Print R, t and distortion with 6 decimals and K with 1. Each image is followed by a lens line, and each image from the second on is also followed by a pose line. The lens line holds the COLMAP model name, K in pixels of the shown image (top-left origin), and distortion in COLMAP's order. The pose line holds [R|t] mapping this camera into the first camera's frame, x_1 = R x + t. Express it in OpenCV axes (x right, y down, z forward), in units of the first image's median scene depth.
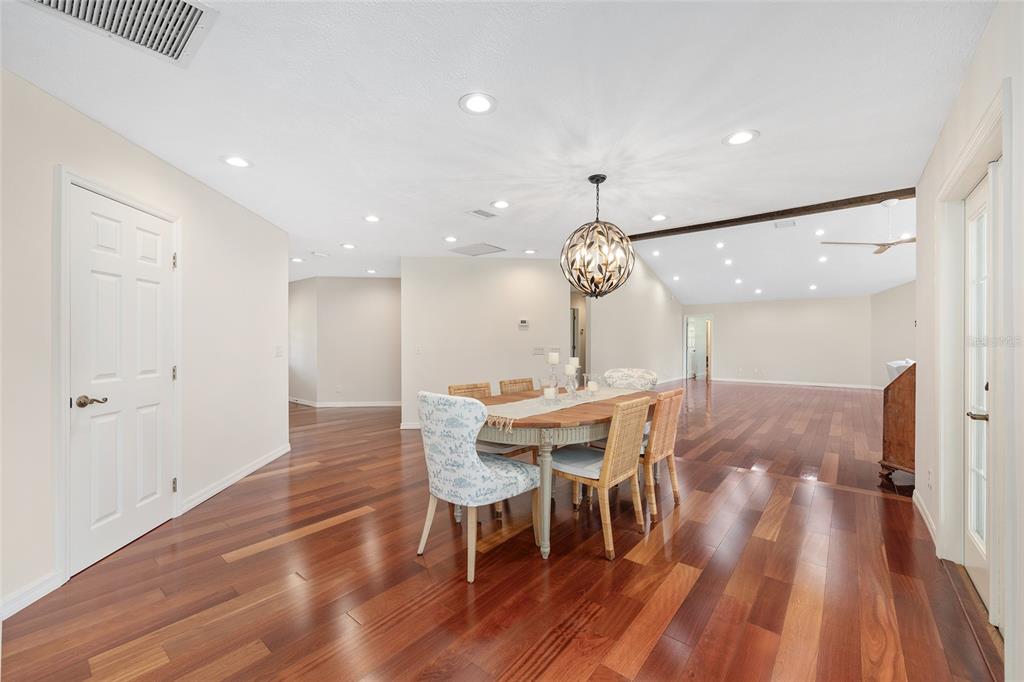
lens RADIAL K [[413.5, 0, 509.9], [0, 413.5, 345.1], [0, 0, 1]] dist [-0.000846, -0.000475]
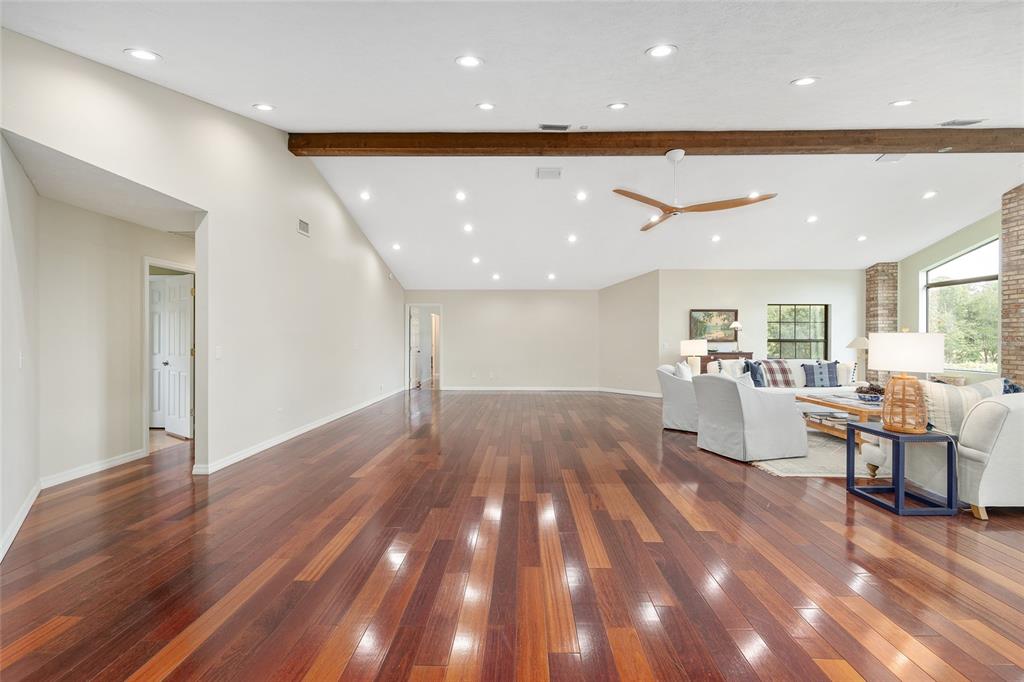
lens RADIAL K [[413.5, 0, 517.5], [0, 413.5, 340.8], [0, 0, 1]] dist [-0.000846, -0.000475]
pose [[0.782332, -0.003968, 0.622849, 0.122173], [0.004751, 0.999989, 0.000404, -0.006228], [-0.622844, 0.002643, 0.782342, 0.313473]]
